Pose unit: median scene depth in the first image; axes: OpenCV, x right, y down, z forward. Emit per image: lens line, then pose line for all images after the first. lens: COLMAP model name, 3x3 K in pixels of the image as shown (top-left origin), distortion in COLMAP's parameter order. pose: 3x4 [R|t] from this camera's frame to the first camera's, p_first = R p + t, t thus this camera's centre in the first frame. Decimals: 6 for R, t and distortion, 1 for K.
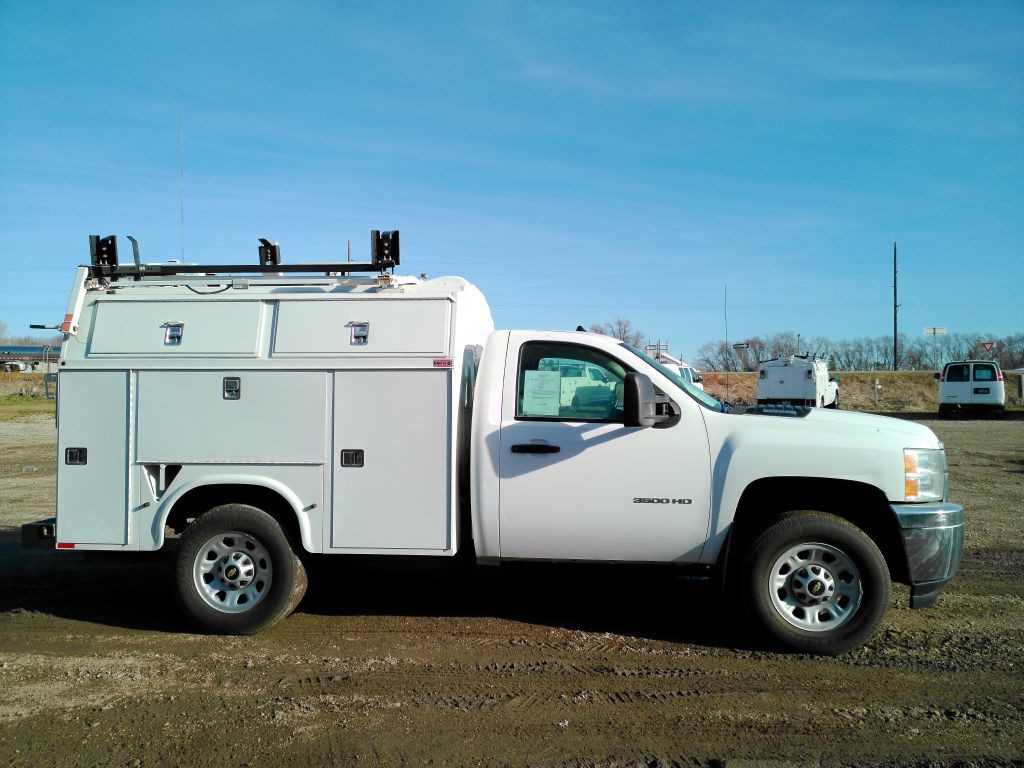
lens RADIAL K [[772.3, 0, 490.1], [0, 772.3, 392.6], [0, 0, 1]] dist [0.050094, -0.006439]
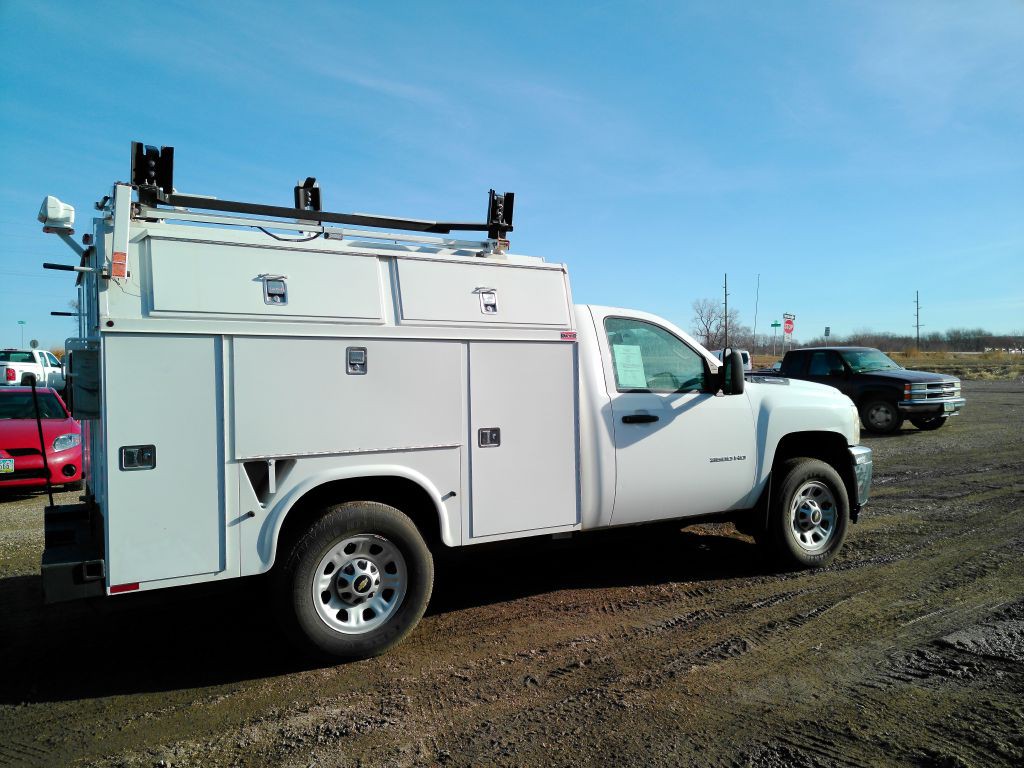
lens RADIAL K [[772.3, 0, 490.1], [0, 772.3, 392.6], [0, 0, 1]] dist [0.050094, -0.006439]
pose [[0.807376, -0.020539, 0.589680, -0.699418], [0.009306, 0.999713, 0.022079, 0.011245], [-0.589964, -0.012339, 0.807335, 0.258242]]
